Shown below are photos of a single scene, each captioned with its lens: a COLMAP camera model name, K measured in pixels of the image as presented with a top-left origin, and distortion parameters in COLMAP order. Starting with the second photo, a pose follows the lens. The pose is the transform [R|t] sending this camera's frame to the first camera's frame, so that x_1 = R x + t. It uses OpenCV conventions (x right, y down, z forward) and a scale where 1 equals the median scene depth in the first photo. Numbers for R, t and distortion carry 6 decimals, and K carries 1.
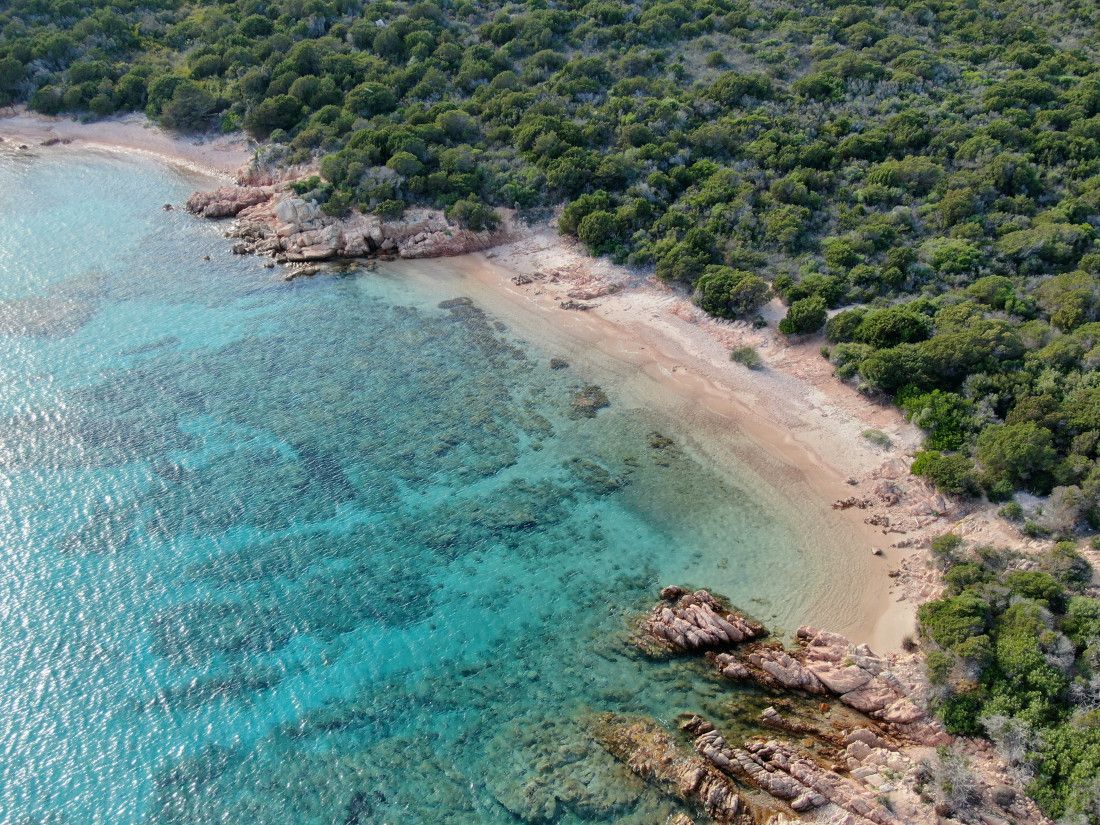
lens RADIAL K [[1230.0, 0, 548.2], [0, 1230.0, 405.1], [0, 0, 1]] dist [0.077284, -0.315144]
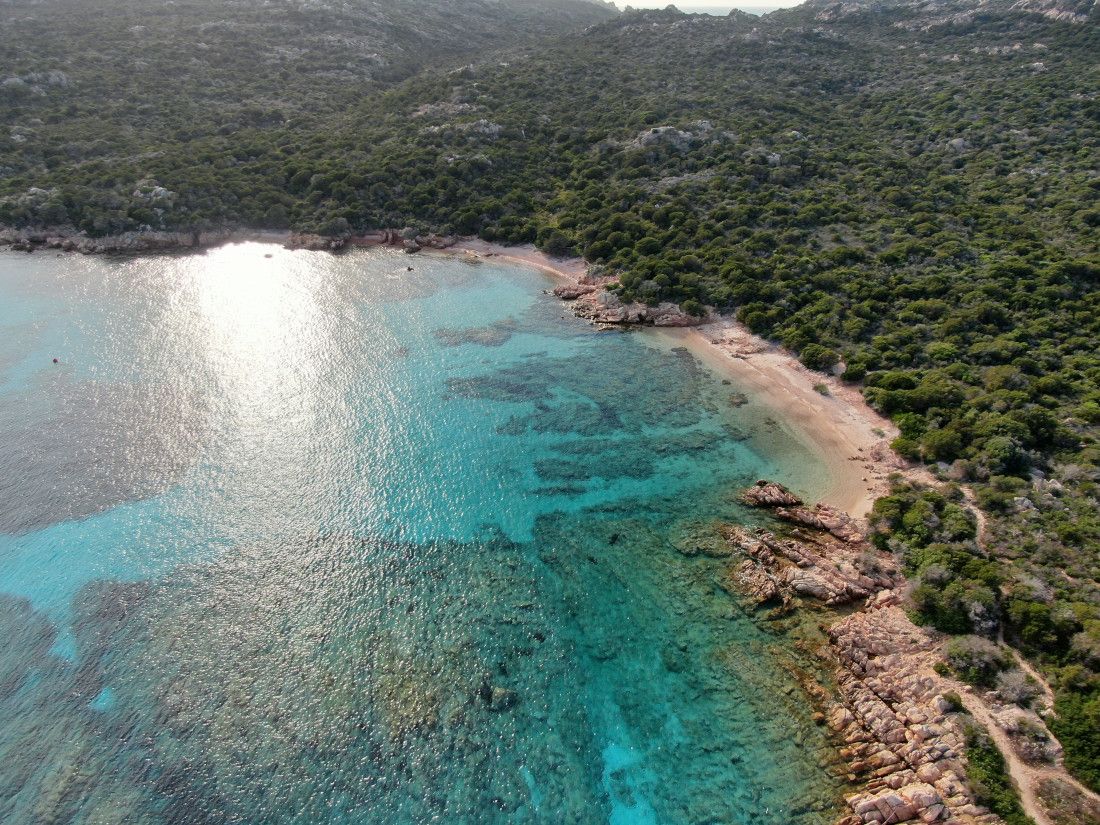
lens RADIAL K [[777.8, 0, 550.0], [0, 777.8, 412.5], [0, 0, 1]] dist [-0.025906, 0.006070]
pose [[0.966480, 0.119384, -0.227297, 0.020674], [-0.124409, 0.992200, -0.007858, 0.051959], [0.224586, 0.035872, 0.973794, -0.268801]]
